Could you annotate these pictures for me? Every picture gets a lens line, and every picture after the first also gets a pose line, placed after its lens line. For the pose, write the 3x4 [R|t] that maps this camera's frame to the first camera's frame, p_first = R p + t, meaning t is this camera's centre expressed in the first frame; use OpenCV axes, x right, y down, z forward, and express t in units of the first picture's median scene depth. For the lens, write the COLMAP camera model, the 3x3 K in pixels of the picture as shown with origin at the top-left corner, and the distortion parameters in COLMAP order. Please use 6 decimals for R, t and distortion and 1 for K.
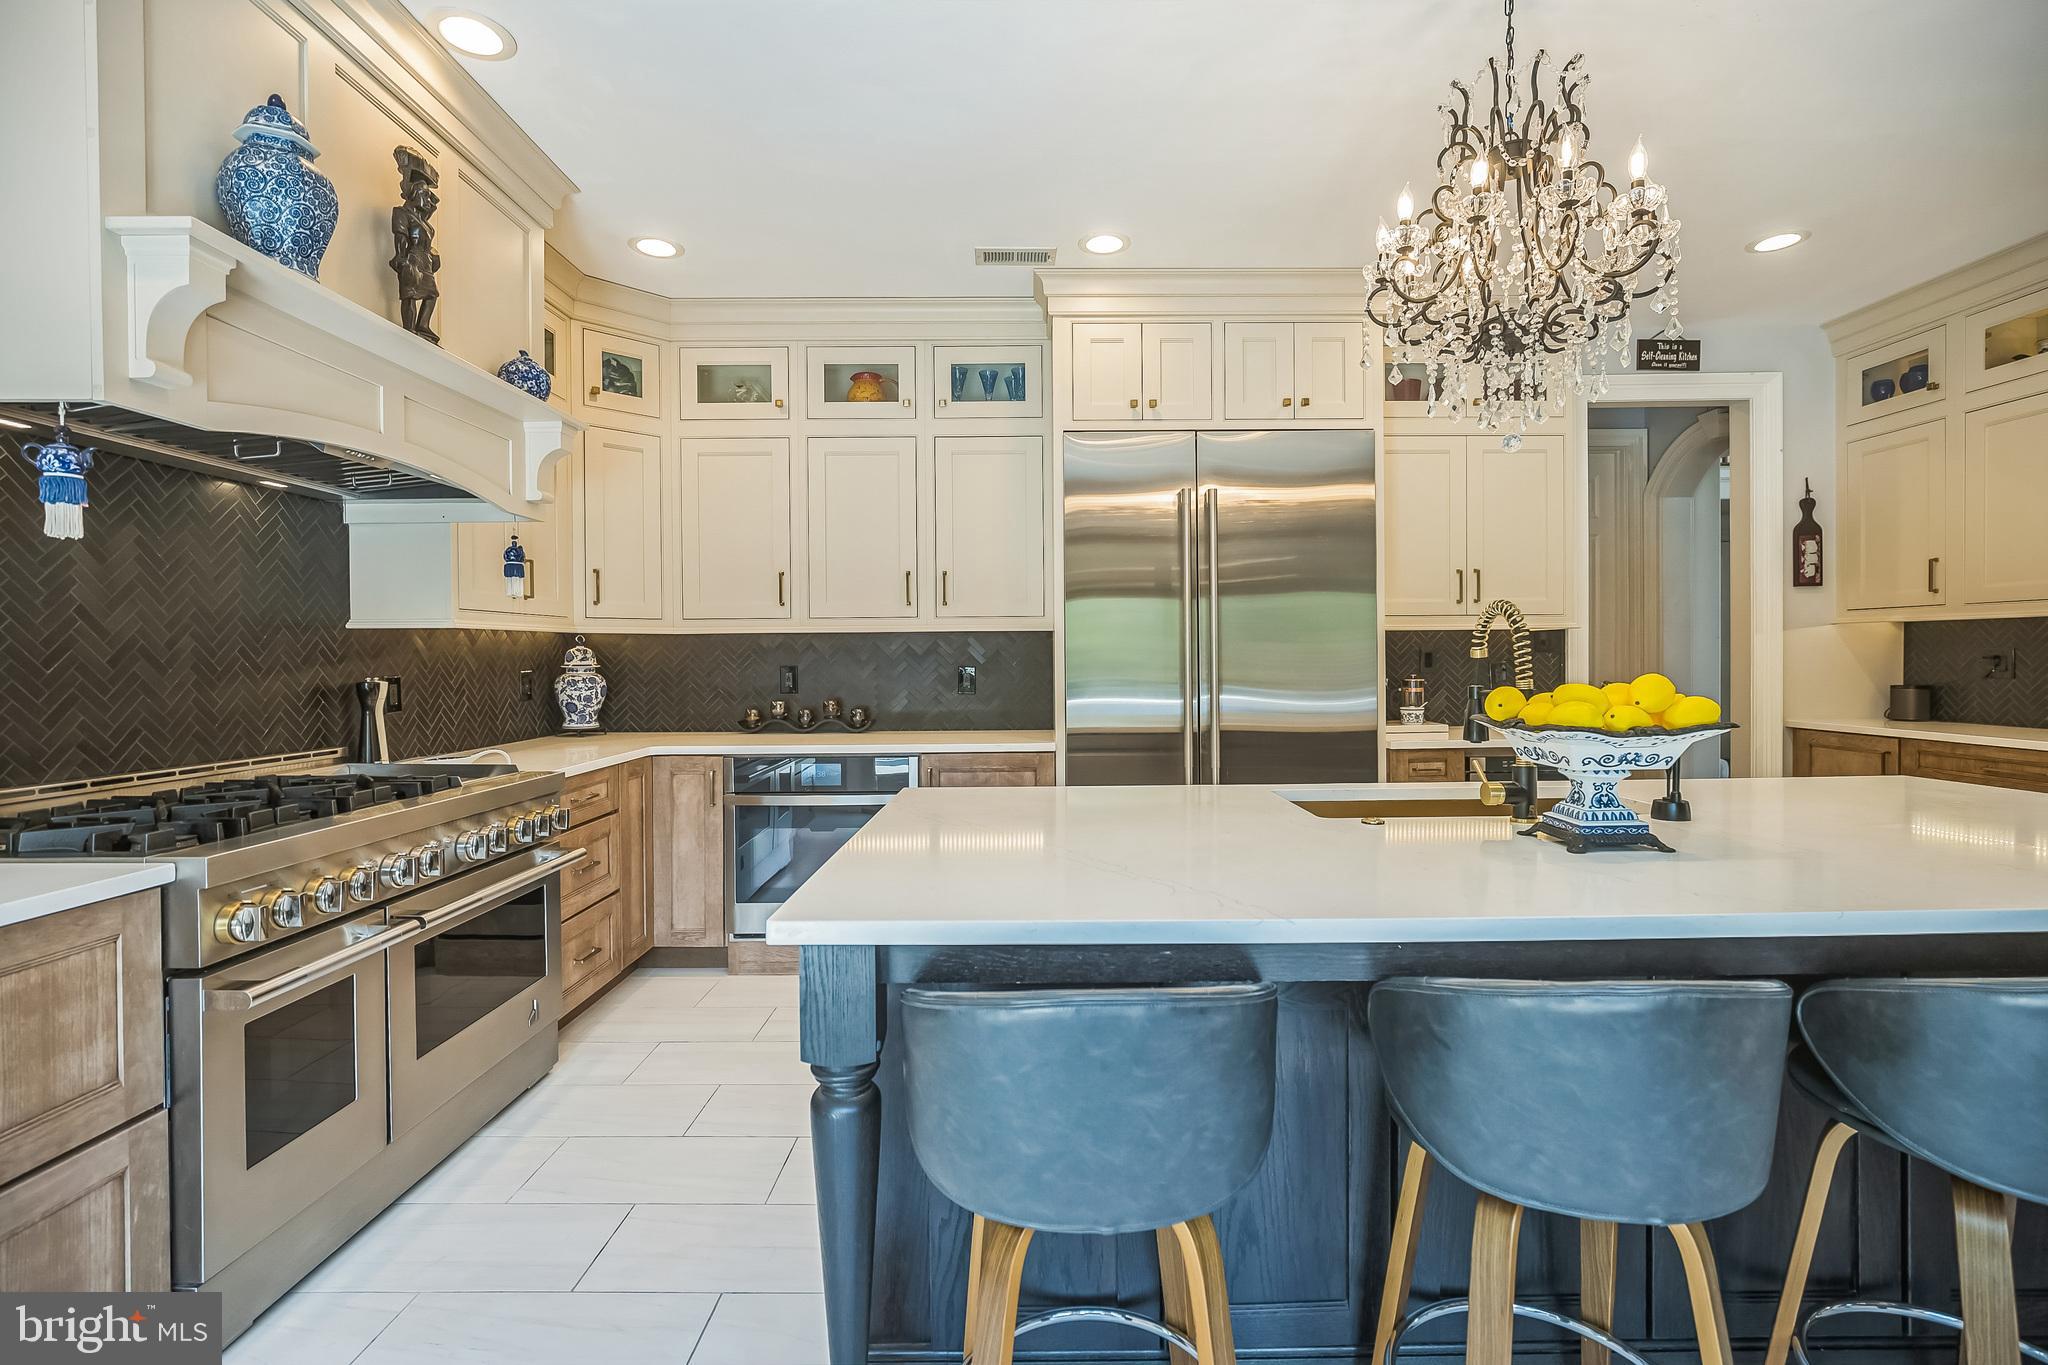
lens RADIAL K [[931.7, 0, 1068.2], [0, 931.7, 678.2], [0, 0, 1]] dist [-0.002019, -0.000047]
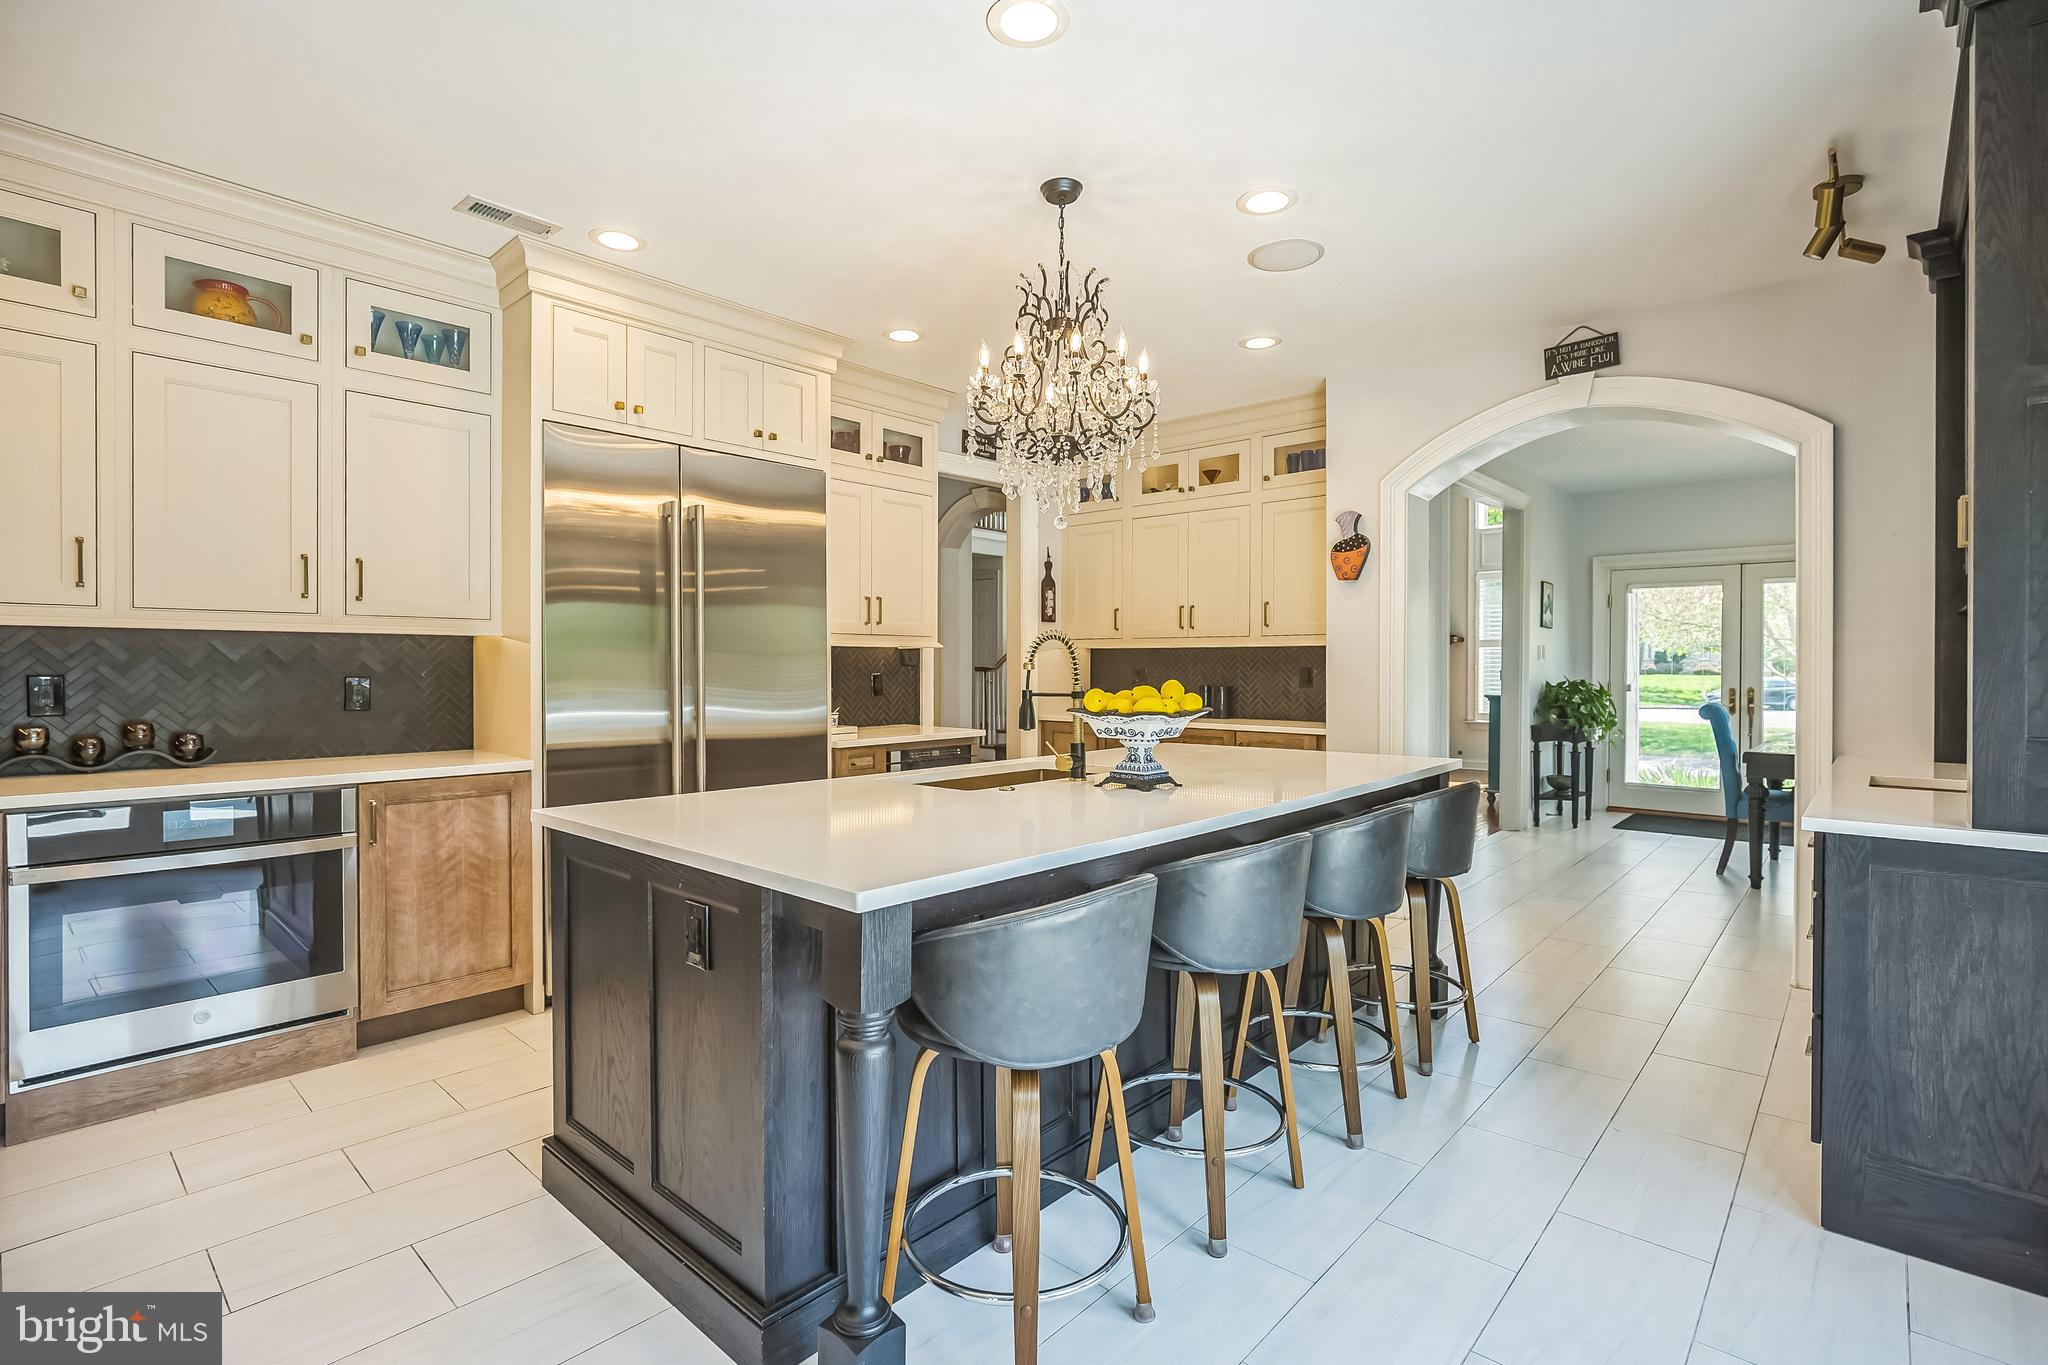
lens RADIAL K [[931.7, 0, 1068.2], [0, 931.7, 678.2], [0, 0, 1]] dist [-0.002019, -0.000047]
pose [[0.675913, 0.000513, 0.736981, -0.319355], [0.009833, 0.999904, -0.009714, 0.002742], [-0.736915, 0.013813, 0.675844, 0.005691]]
